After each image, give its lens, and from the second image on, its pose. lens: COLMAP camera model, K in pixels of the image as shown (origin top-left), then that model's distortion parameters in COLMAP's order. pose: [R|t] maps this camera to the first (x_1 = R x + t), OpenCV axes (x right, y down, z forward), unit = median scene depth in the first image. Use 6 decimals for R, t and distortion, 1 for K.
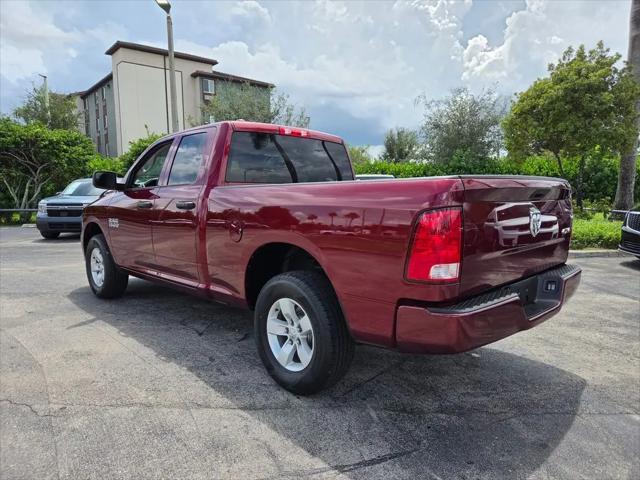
lens RADIAL K [[433.8, 0, 320.0], [0, 433.8, 240.0], [0, 0, 1]] dist [0.058222, -0.049212]
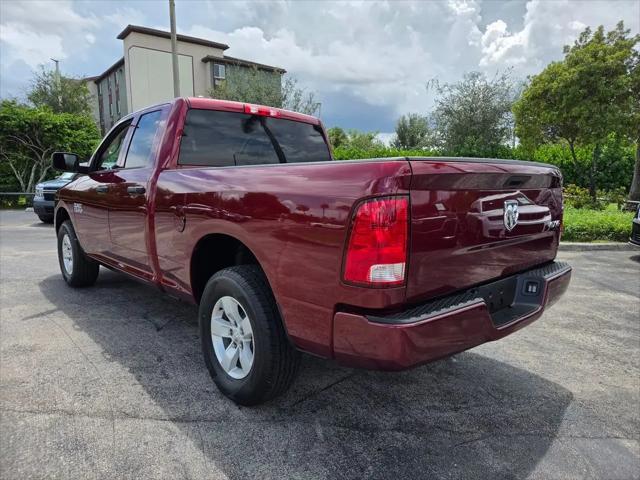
lens RADIAL K [[430.9, 0, 318.6], [0, 430.9, 238.5], [0, 0, 1]] dist [0.061419, -0.053425]
pose [[0.999359, 0.014457, -0.032751, 0.080390], [-0.013589, 0.999555, 0.026573, -0.005776], [0.033120, -0.026111, 0.999110, 0.078075]]
